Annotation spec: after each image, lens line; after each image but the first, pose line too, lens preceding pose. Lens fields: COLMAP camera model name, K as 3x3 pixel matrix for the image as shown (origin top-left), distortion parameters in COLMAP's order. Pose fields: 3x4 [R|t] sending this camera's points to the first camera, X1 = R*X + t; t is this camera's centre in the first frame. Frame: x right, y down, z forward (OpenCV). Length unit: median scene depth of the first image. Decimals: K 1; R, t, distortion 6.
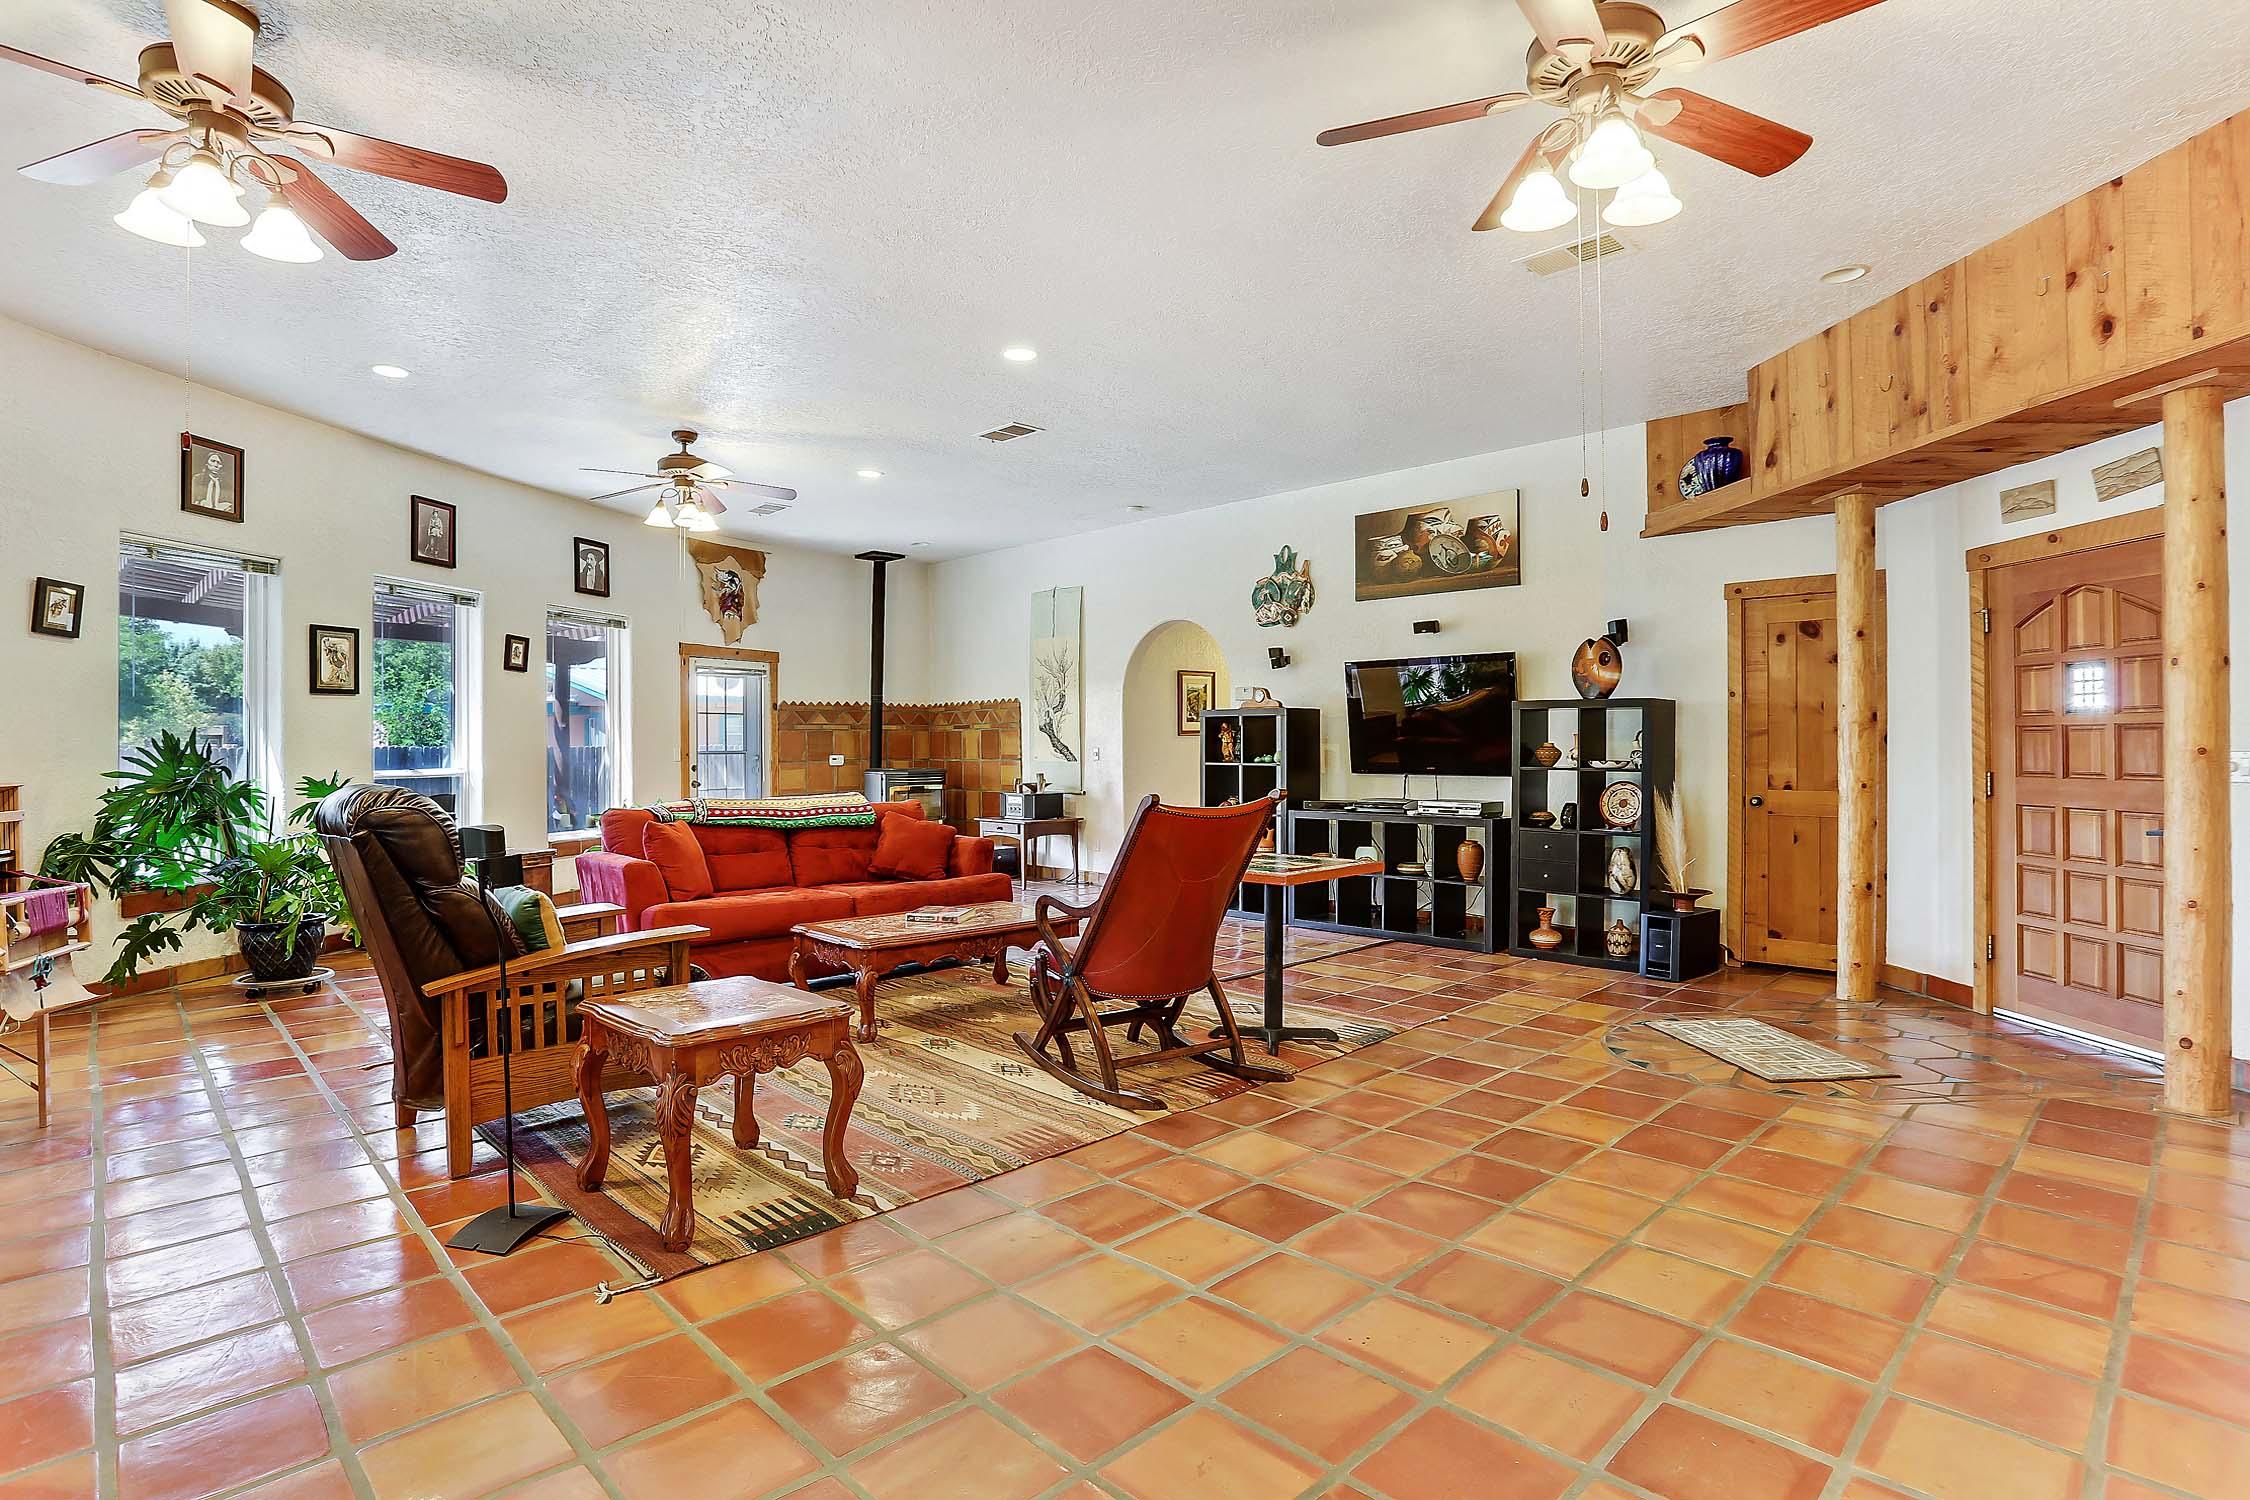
lens RADIAL K [[1100.9, 0, 1118.4], [0, 1100.9, 744.3], [0, 0, 1]] dist [-0.054014, 0.012051]
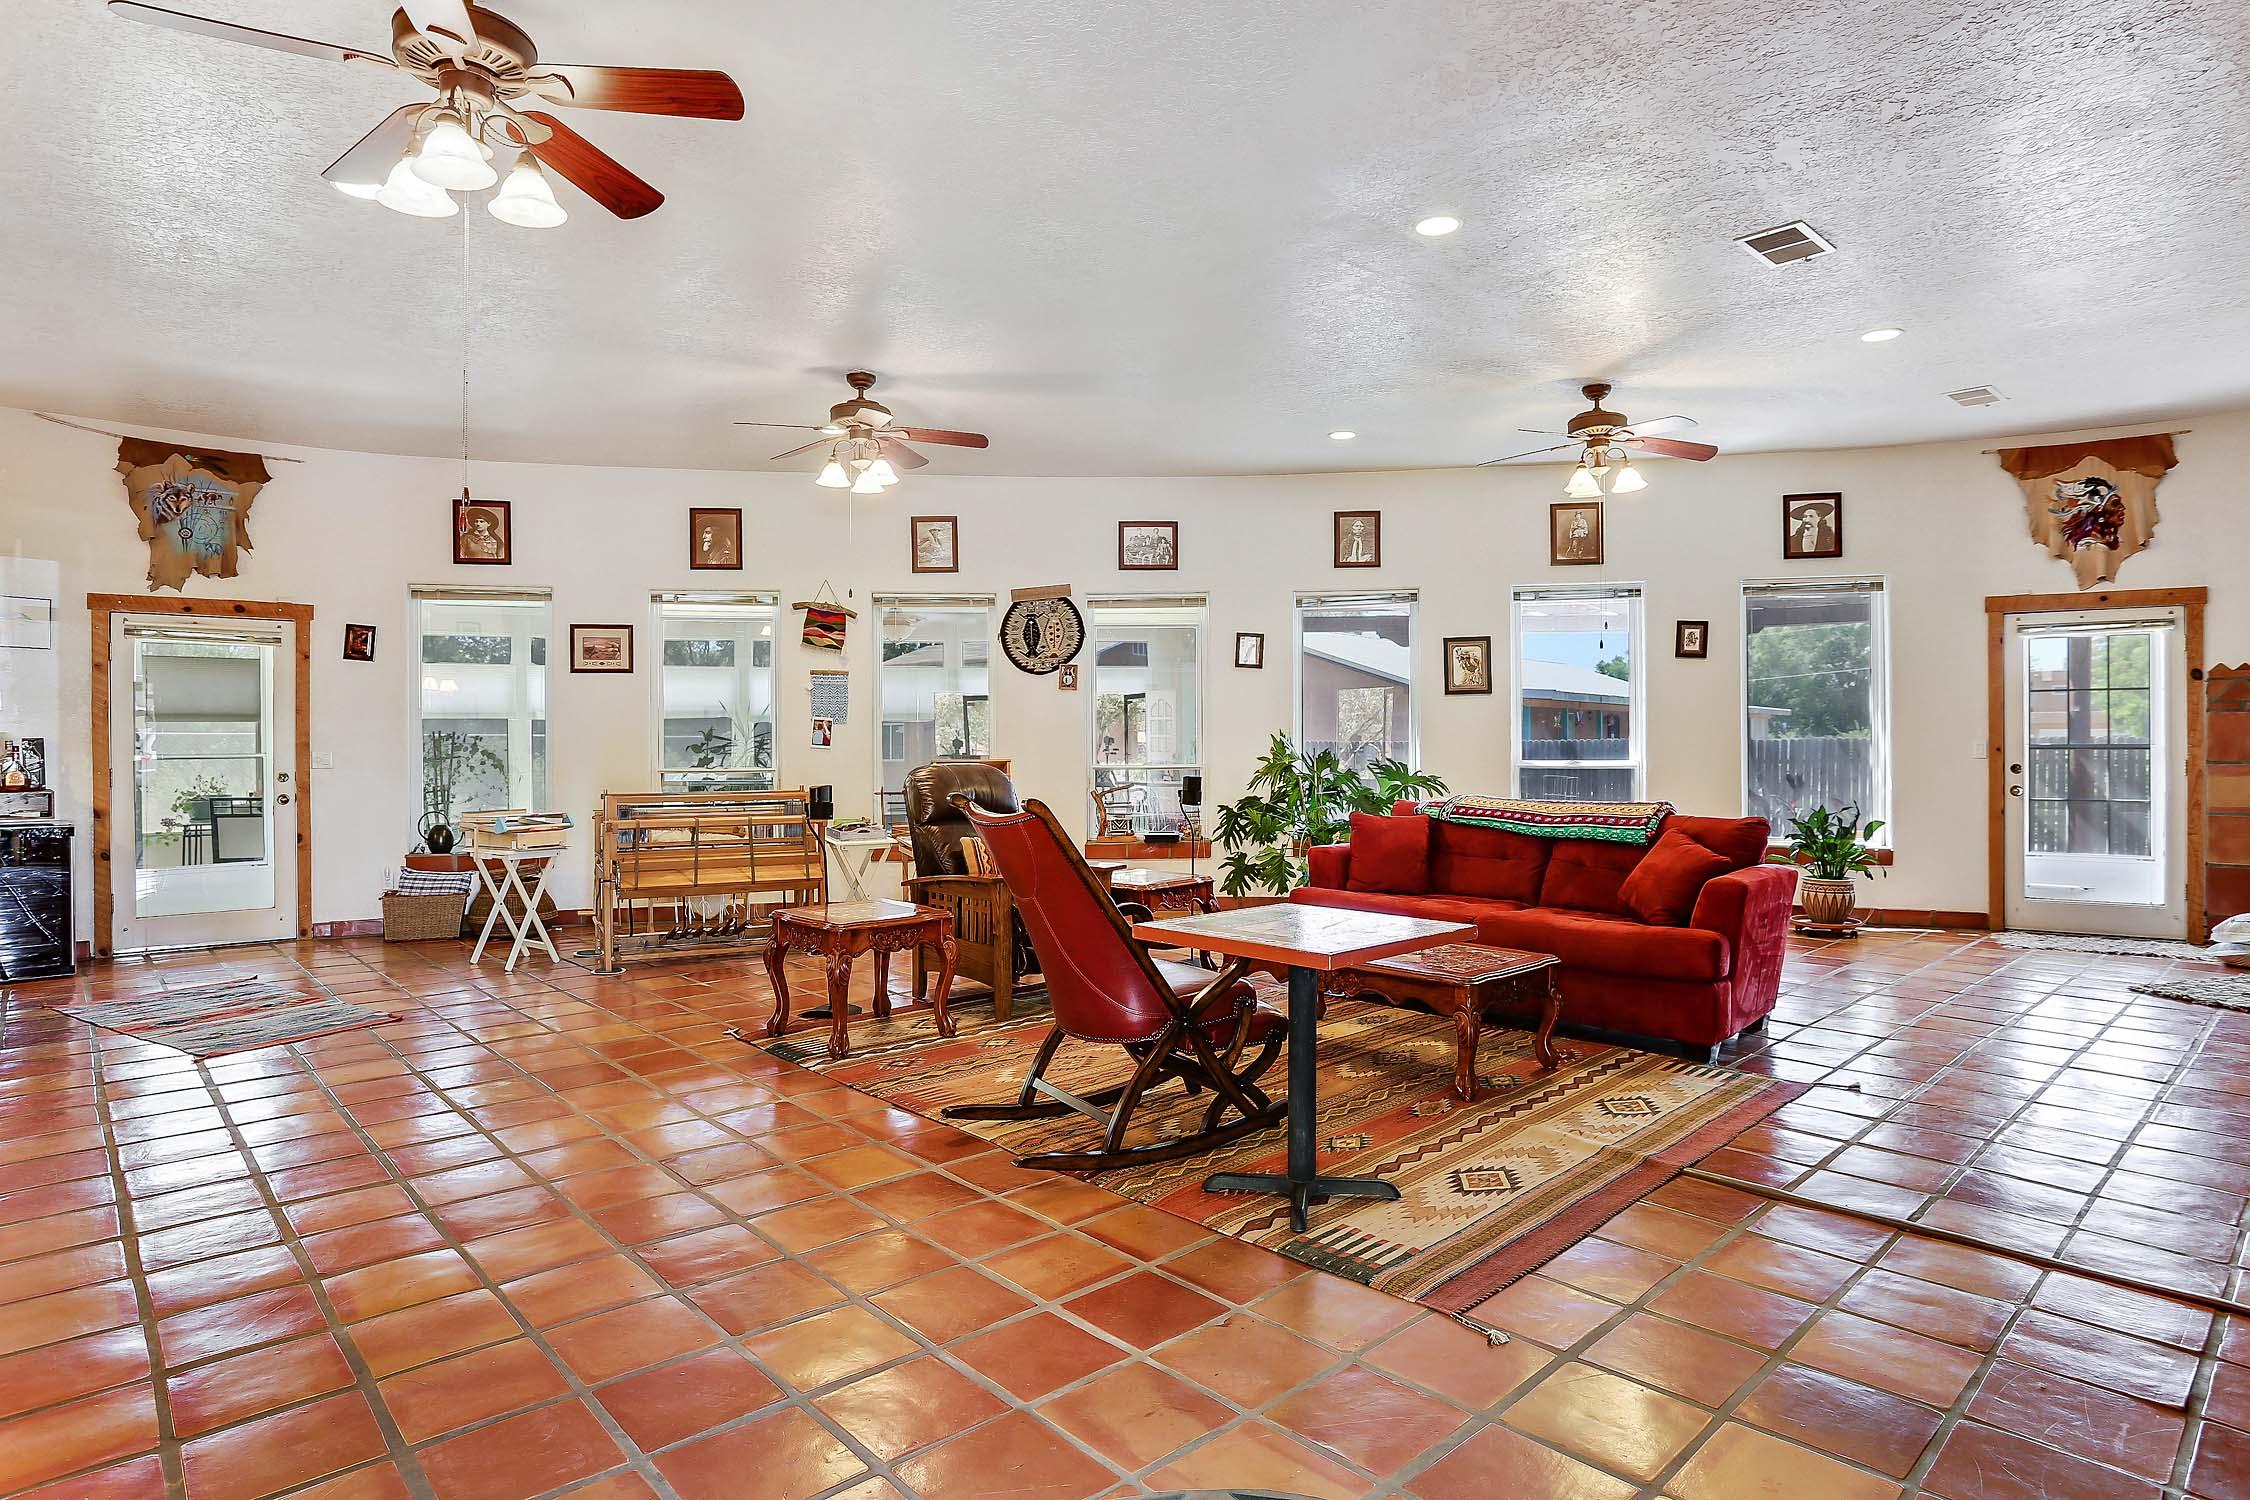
lens RADIAL K [[1220.5, 0, 1125.7], [0, 1220.5, 743.4], [0, 0, 1]] dist [-0.038611, 0.008303]
pose [[-0.007752, 0.006698, -0.999948, 0.543413], [0.004752, 0.999967, 0.006661, -0.003299], [0.999959, -0.004700, -0.007783, 0.568283]]
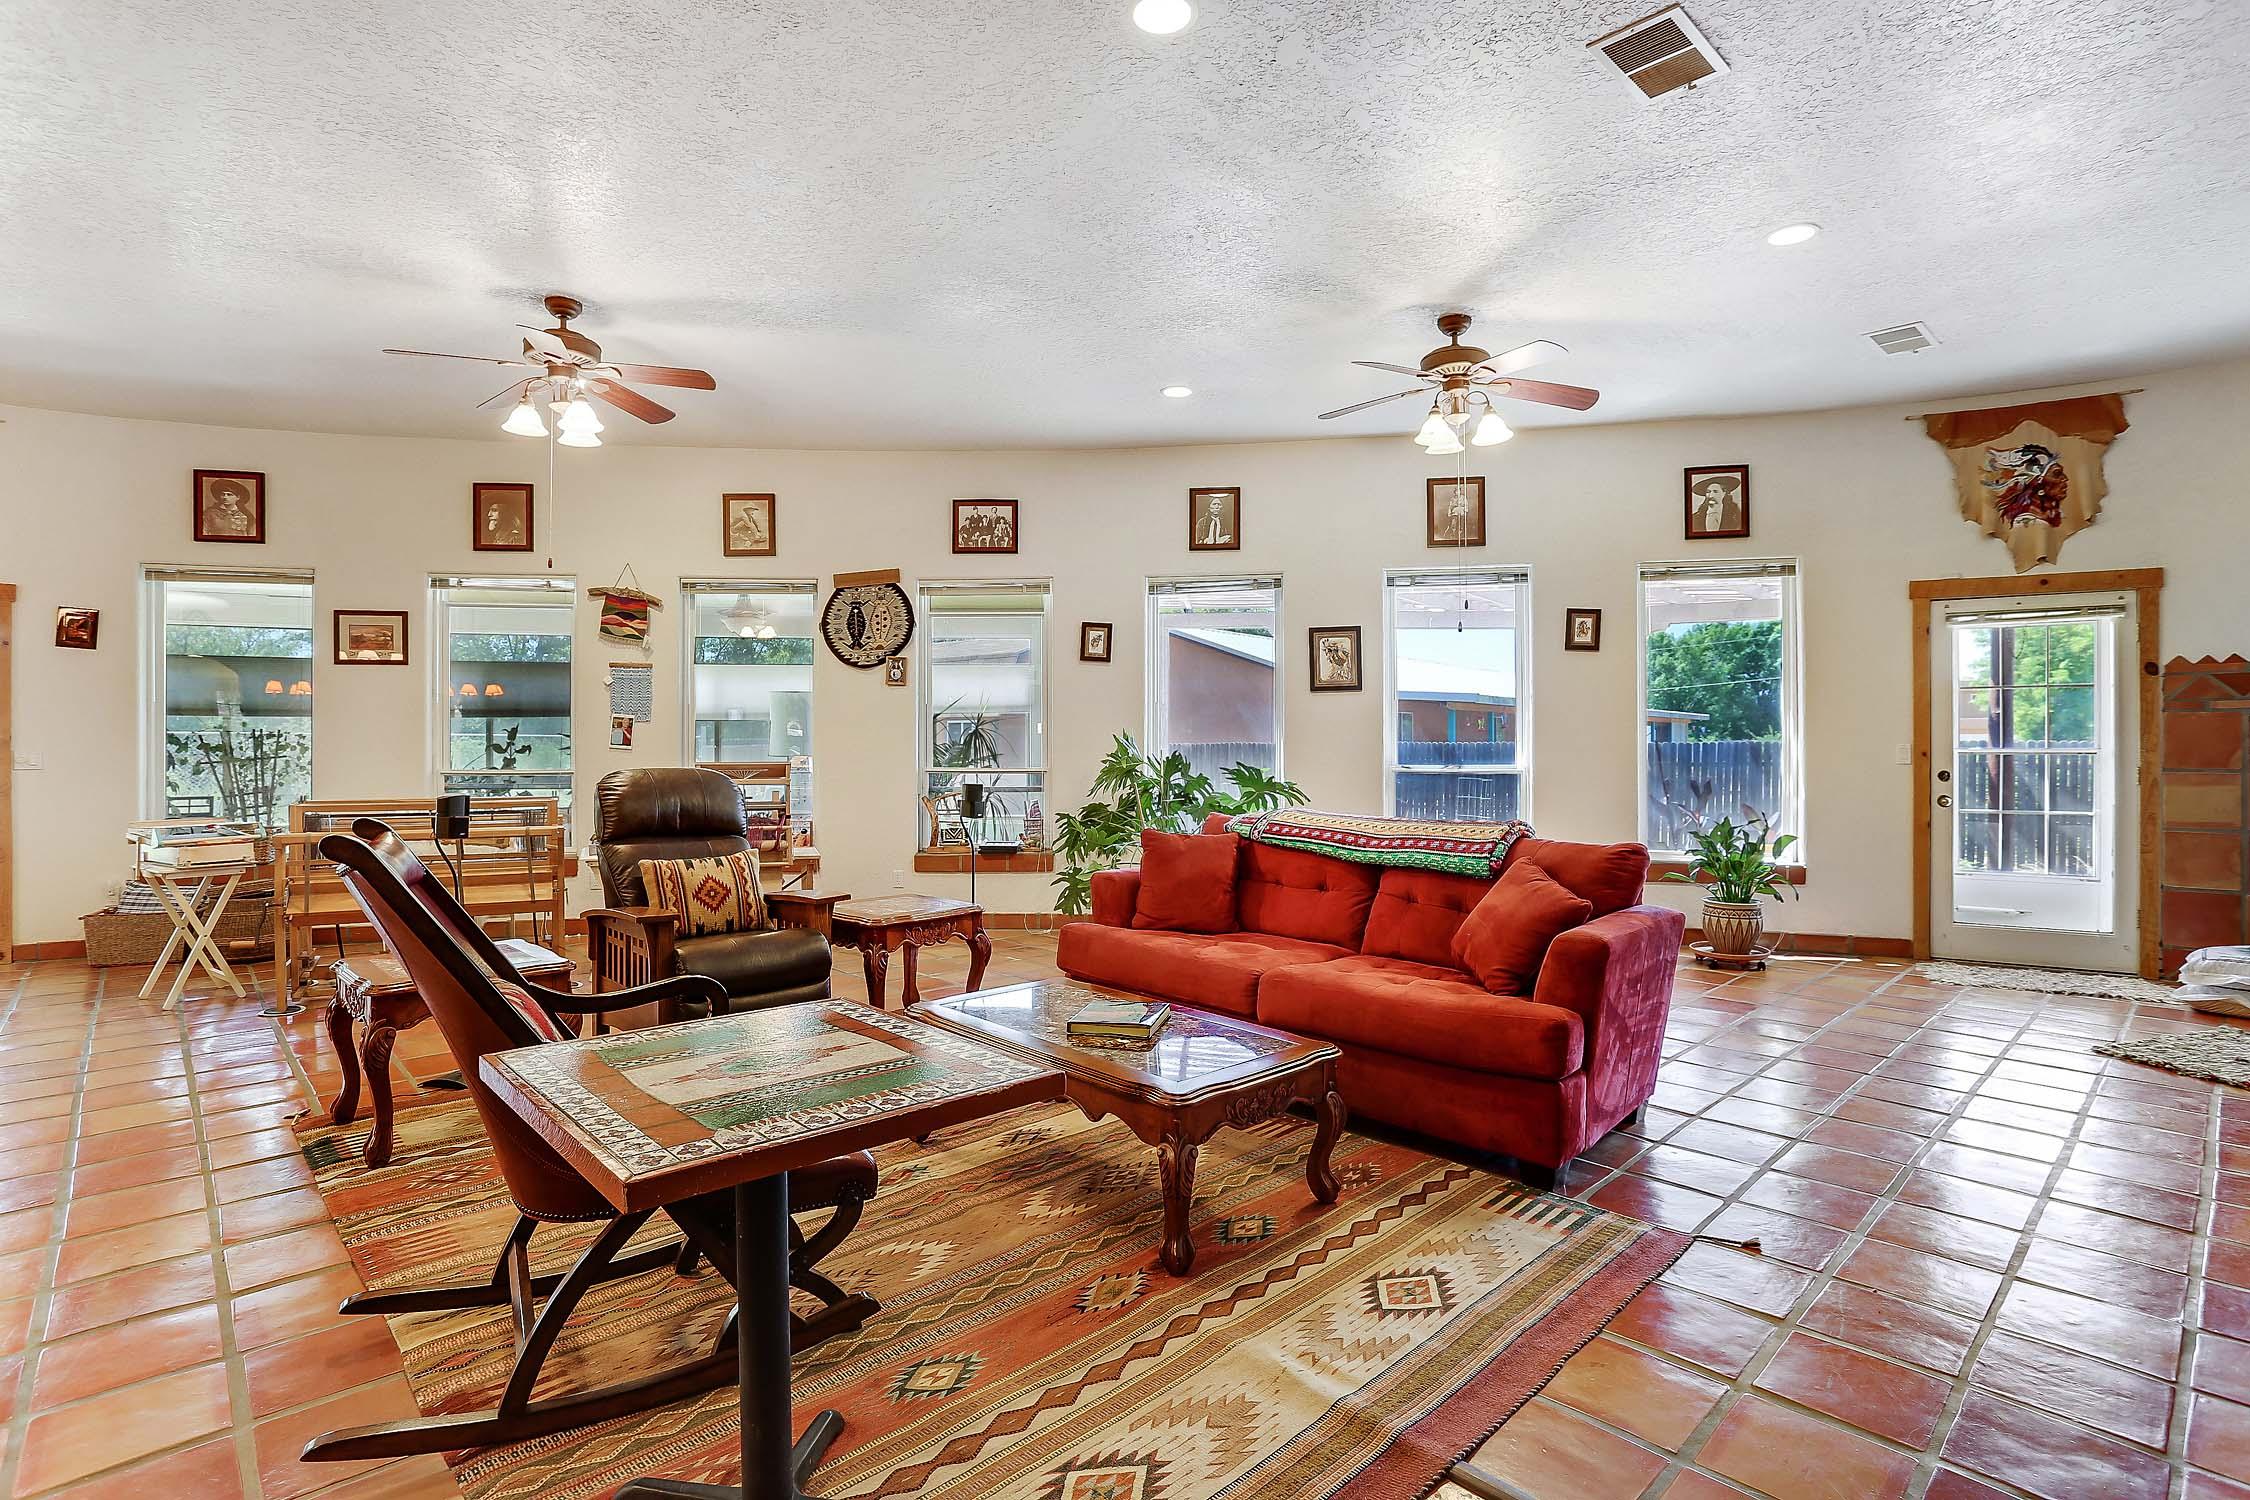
lens RADIAL K [[1100.9, 0, 1116.4], [0, 1100.9, 745.7], [0, 0, 1]] dist [-0.054014, 0.012051]
pose [[-0.005890, 0.006841, -0.999959, 0.315823], [0.001524, 0.999975, 0.006833, -0.000582], [0.999981, -0.001483, -0.005901, 0.707288]]
